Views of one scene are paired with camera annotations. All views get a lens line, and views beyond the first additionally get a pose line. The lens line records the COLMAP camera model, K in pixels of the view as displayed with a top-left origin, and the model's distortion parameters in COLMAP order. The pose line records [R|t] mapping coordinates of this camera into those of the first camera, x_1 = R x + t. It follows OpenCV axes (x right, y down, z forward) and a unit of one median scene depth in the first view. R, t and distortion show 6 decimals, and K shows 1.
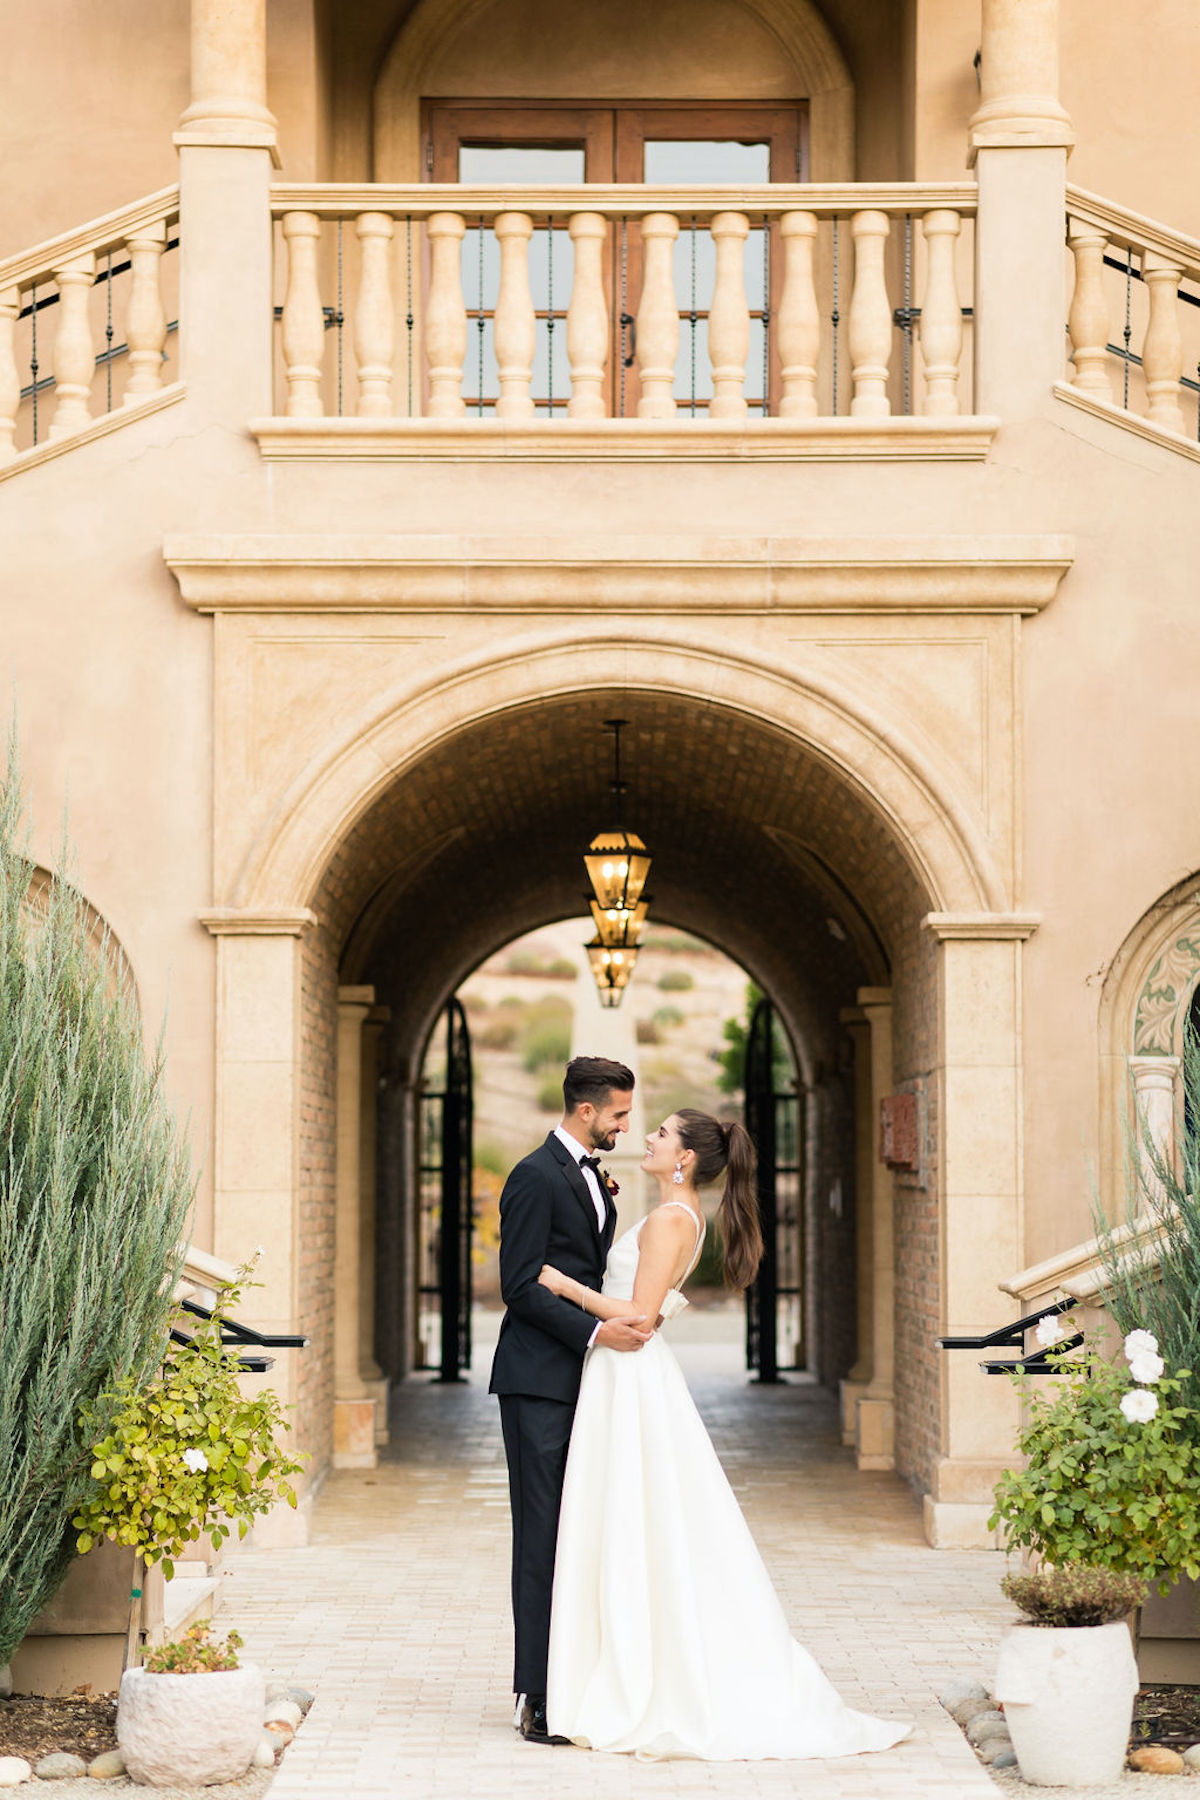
lens RADIAL K [[4821.1, 0, 570.8], [0, 4821.1, 858.2], [0, 0, 1]] dist [0.609189, 0.000000]
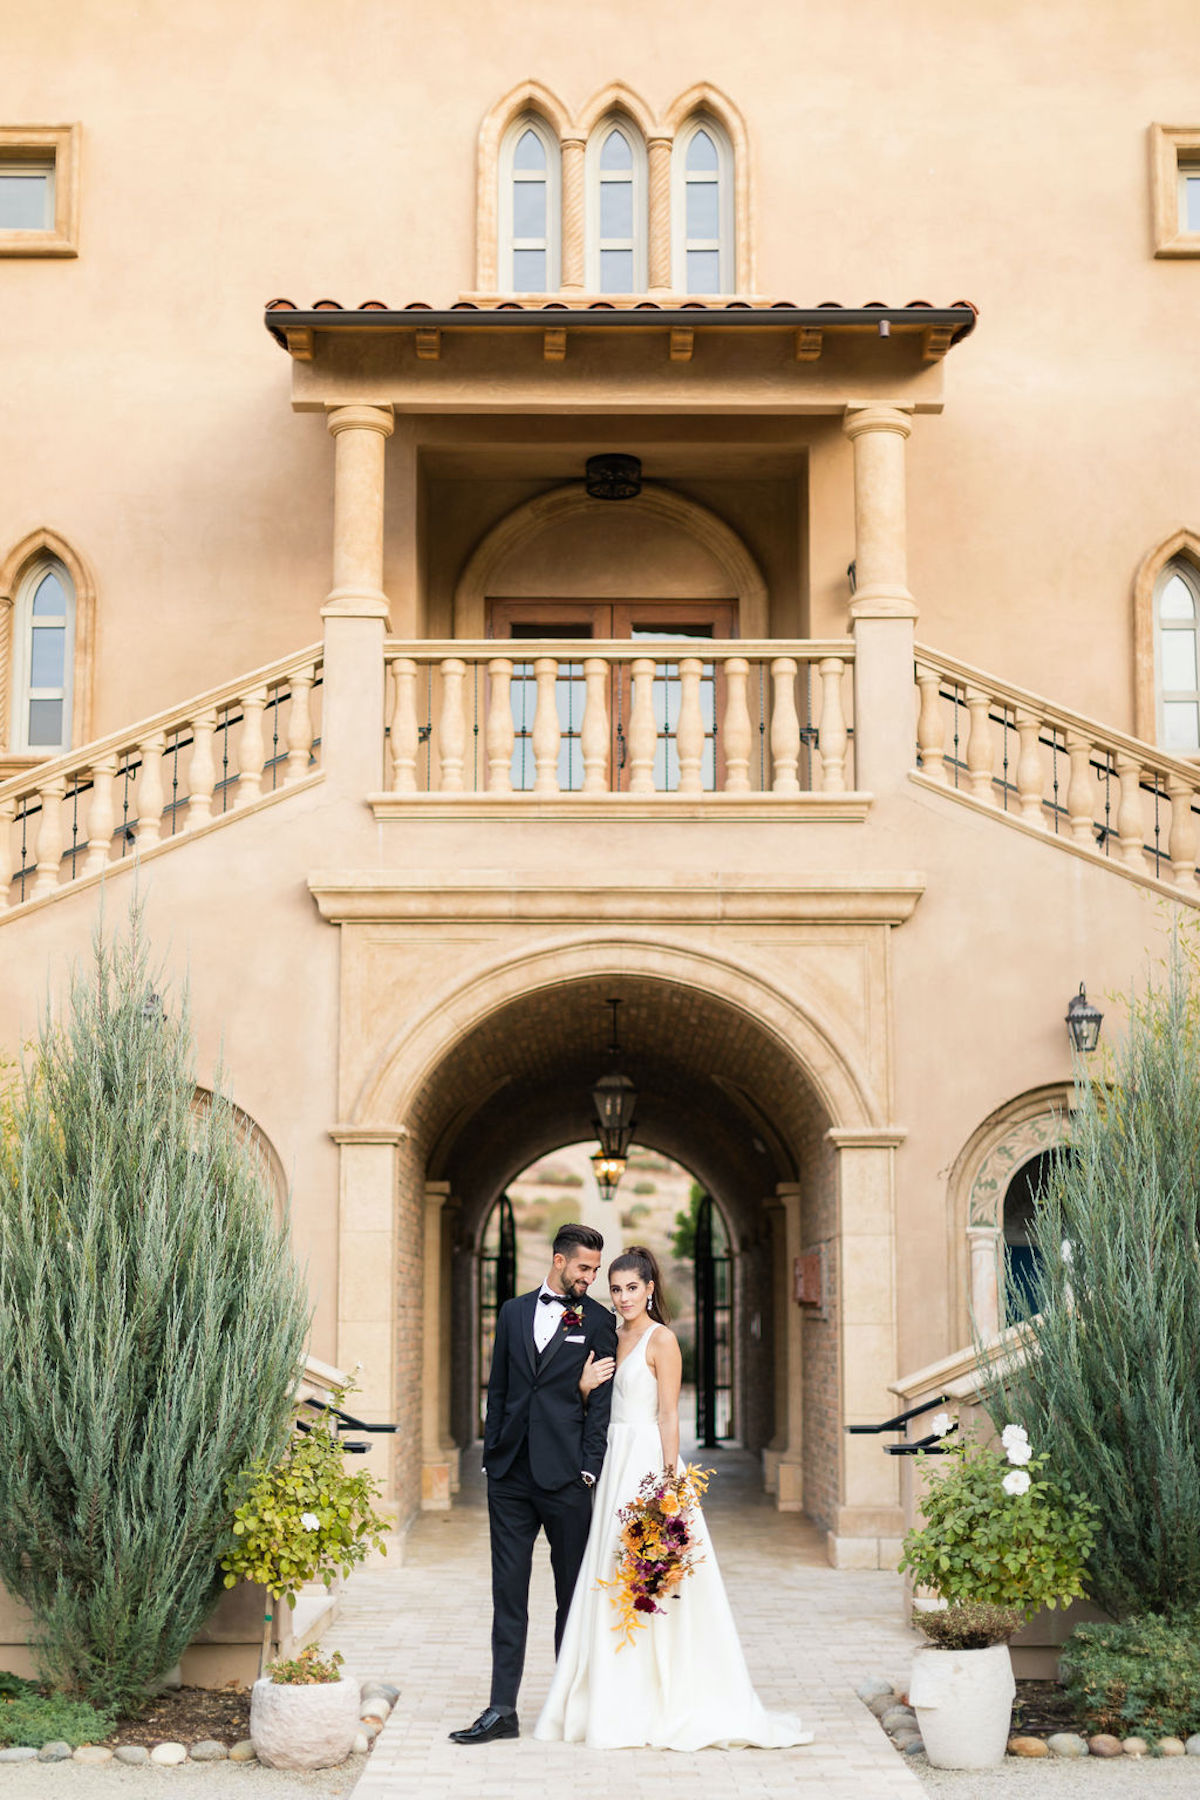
lens RADIAL K [[2749.2, 0, 579.0], [0, 2749.2, 873.7], [0, 0, 1]] dist [0.014544, 0.000000]
pose [[0.999996, 0.001309, 0.002381, -0.003583], [-0.001084, 0.995741, -0.092192, 0.011243], [-0.002491, 0.092189, 0.995738, 0.167476]]
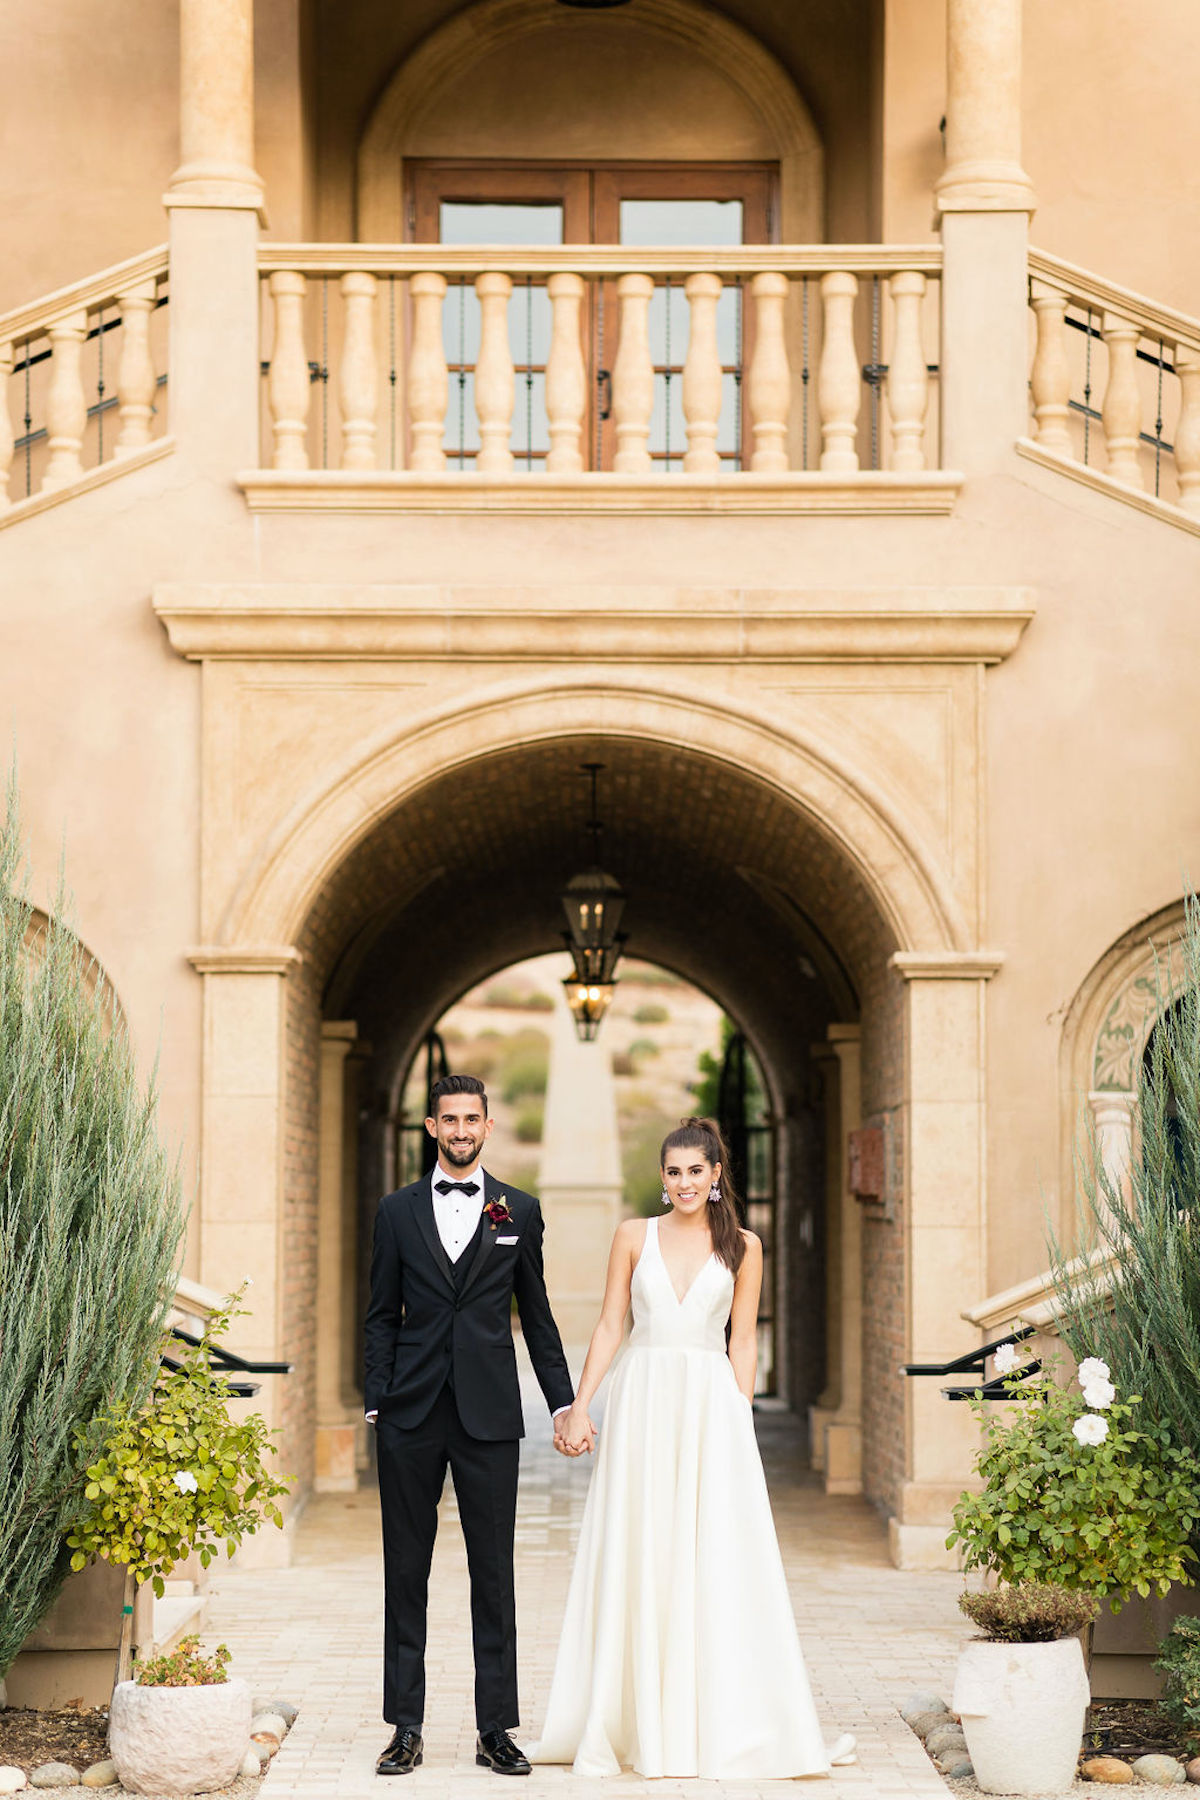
lens RADIAL K [[4821.1, 0, 569.2], [0, 4821.1, 873.3], [0, 0, 1]] dist [0.609189, 0.000000]
pose [[0.999989, 0.002019, 0.004313, 0.000048], [-0.002007, 0.999994, -0.002697, -0.002676], [-0.004319, 0.002688, 0.999987, -0.029785]]
